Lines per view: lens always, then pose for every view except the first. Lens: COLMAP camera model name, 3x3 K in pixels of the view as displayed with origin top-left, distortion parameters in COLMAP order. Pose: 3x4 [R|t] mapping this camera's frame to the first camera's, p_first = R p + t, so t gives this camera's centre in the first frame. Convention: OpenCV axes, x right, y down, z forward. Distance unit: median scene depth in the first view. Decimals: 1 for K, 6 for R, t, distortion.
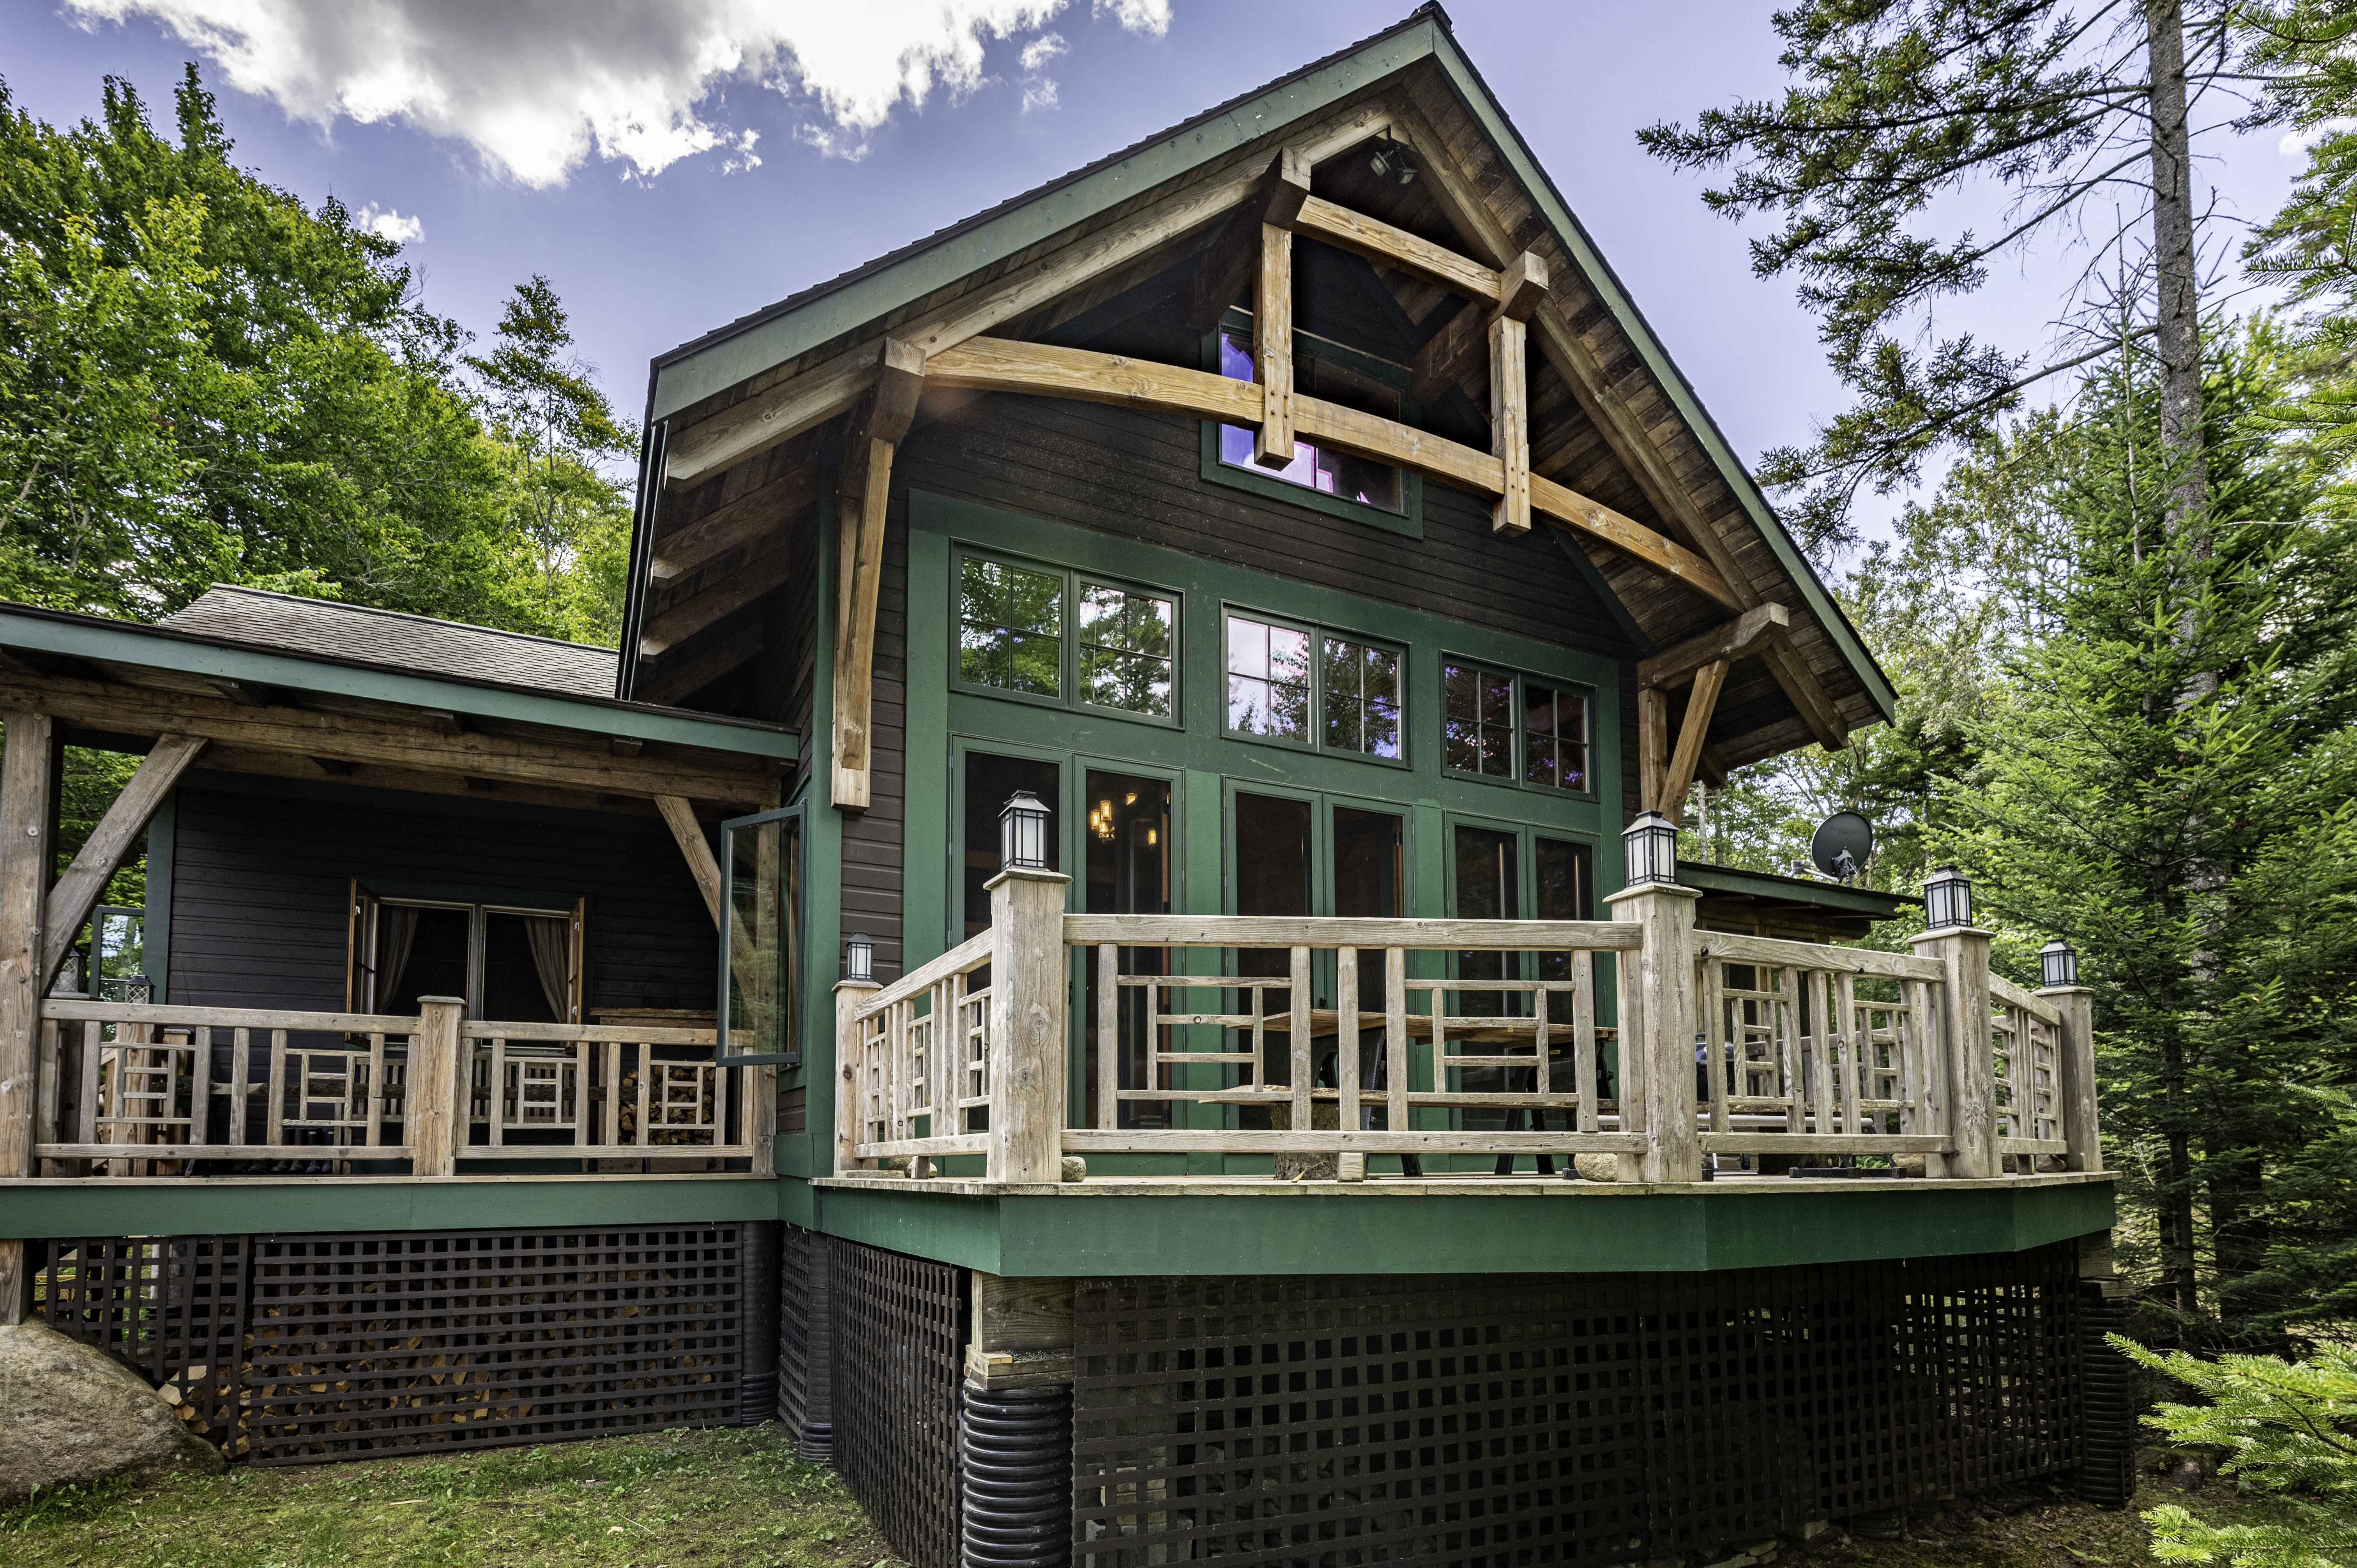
lens RADIAL K [[1202.3, 0, 1146.0], [0, 1202.3, 1030.7], [0, 0, 1]] dist [0.001323, 0.000816]
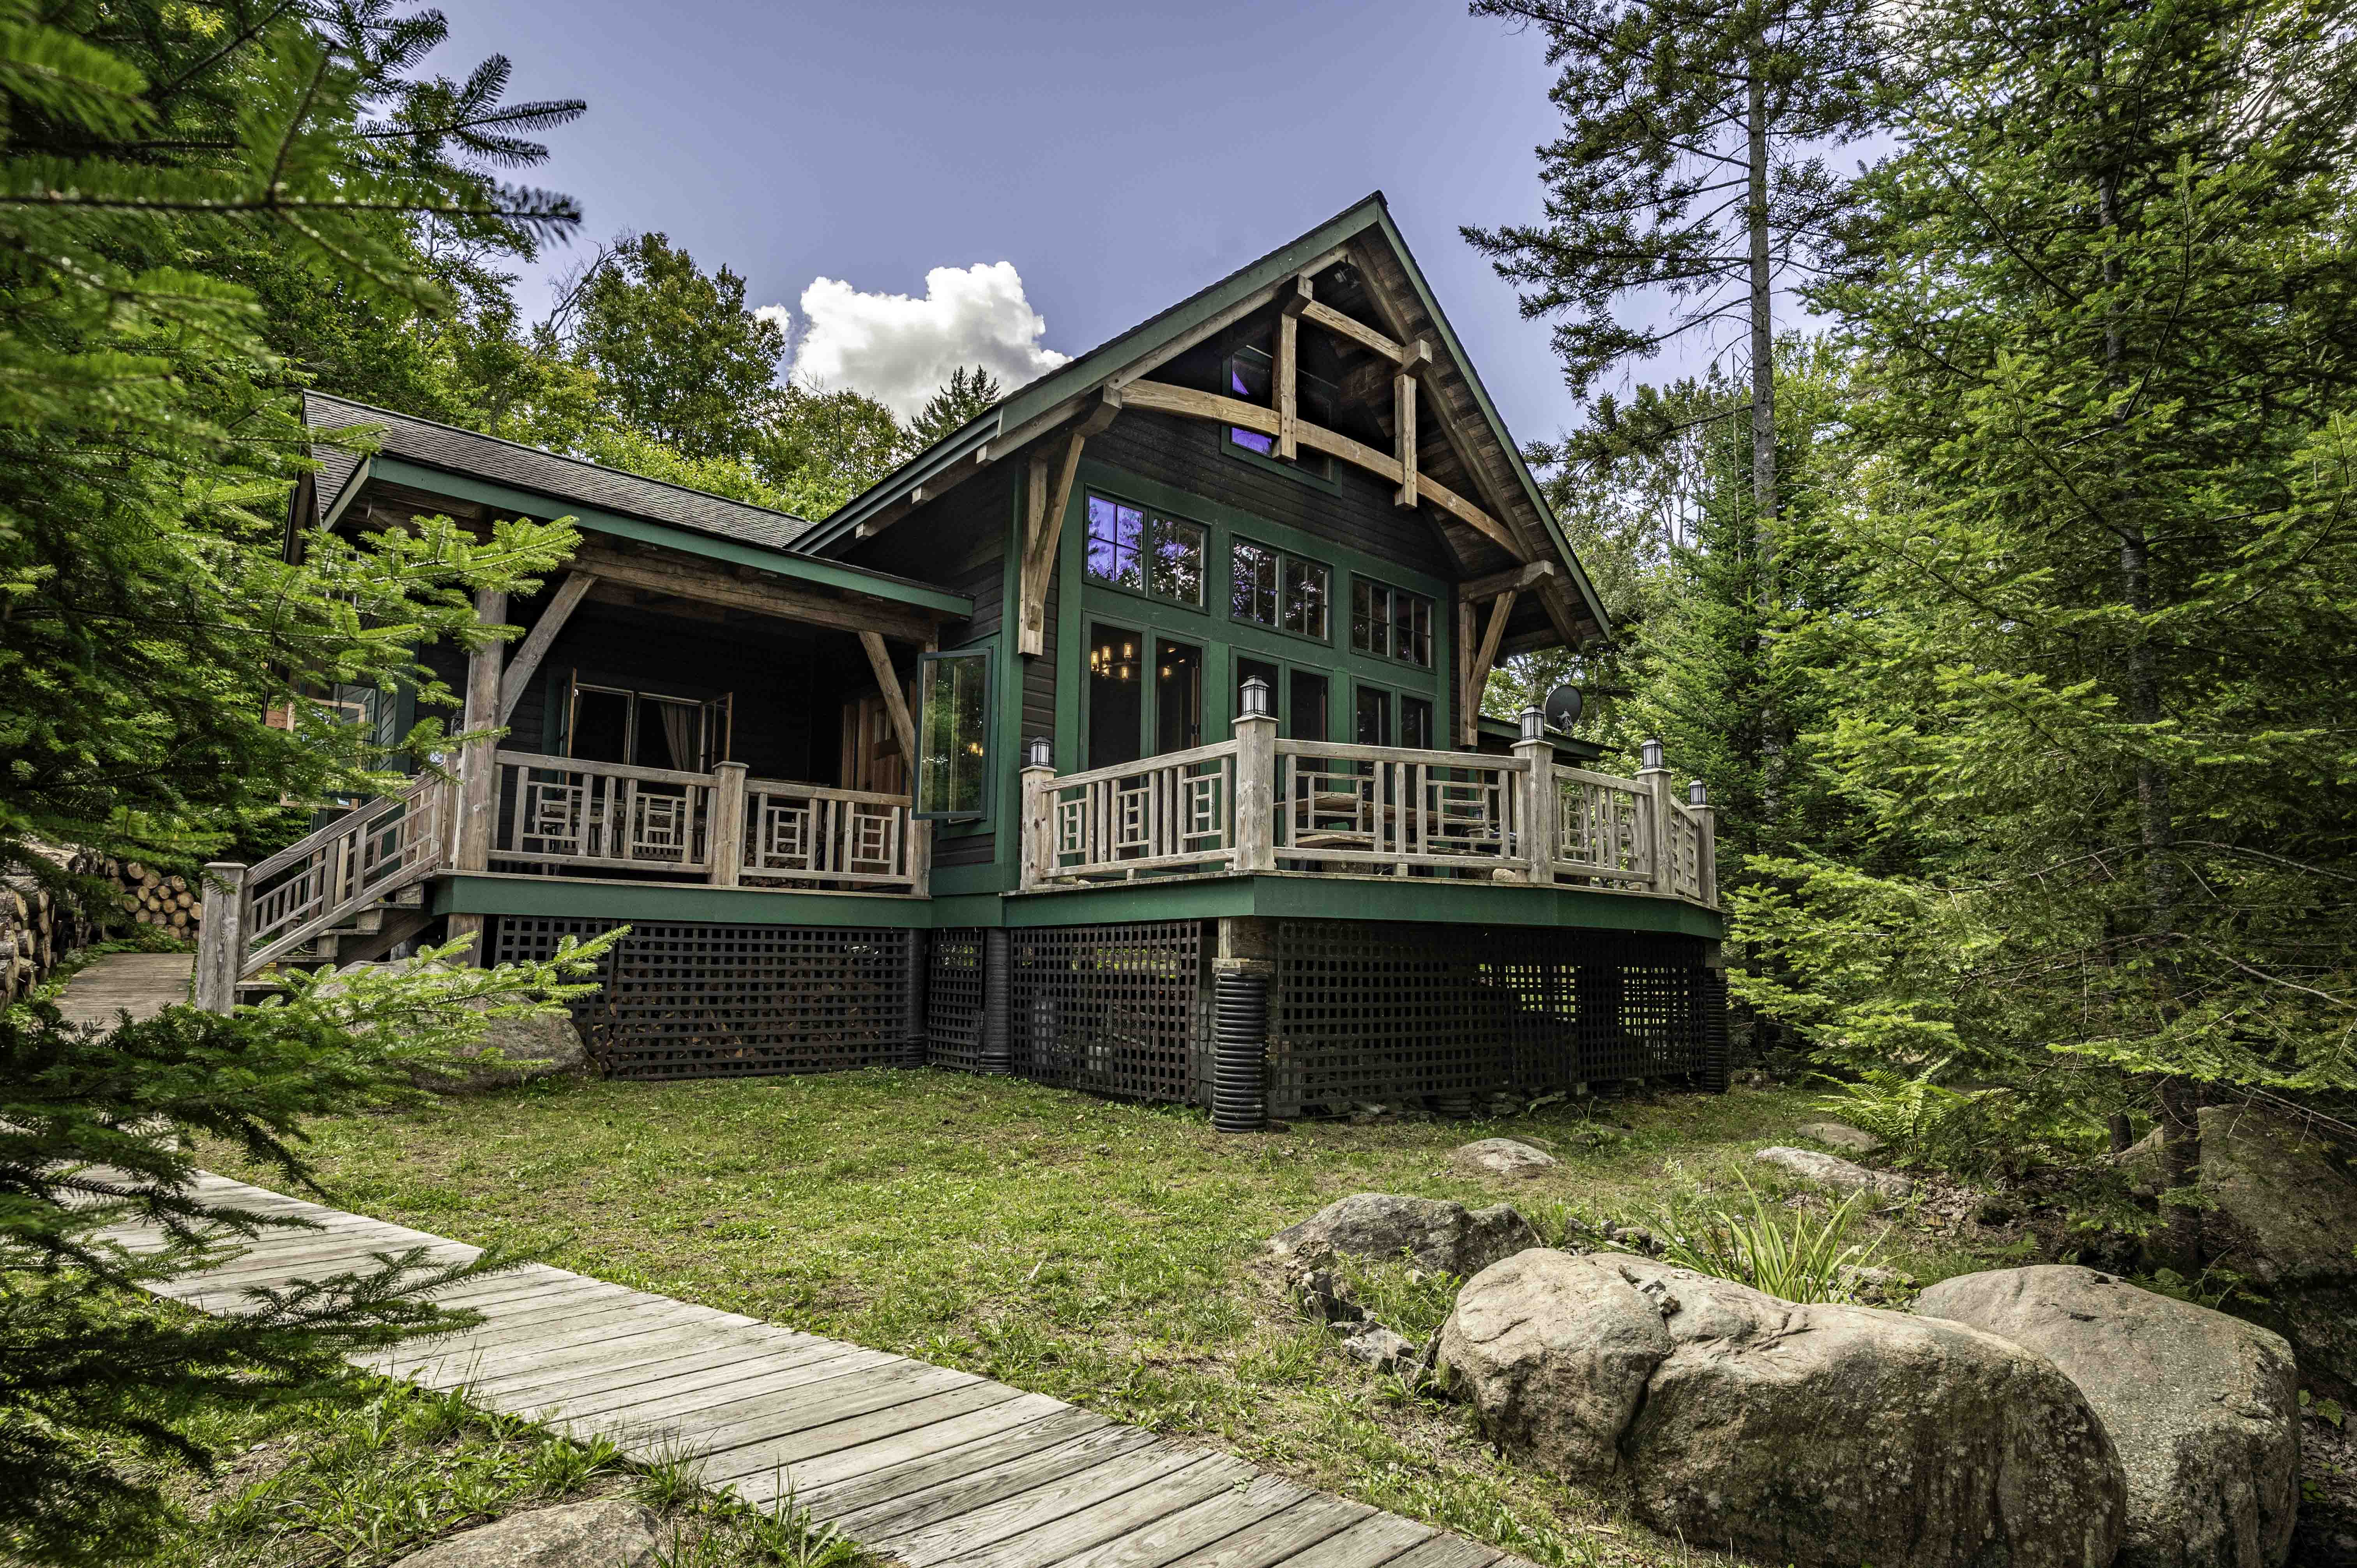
lens RADIAL K [[1179.6, 0, 1178.5], [0, 1179.6, 784.0], [0, 0, 1]] dist [0.000119, 0.000140]
pose [[0.969461, 0.048779, 0.240344, -0.352371], [-0.038164, 0.998088, -0.048624, 0.040381], [-0.242256, 0.037967, 0.969469, -0.438527]]
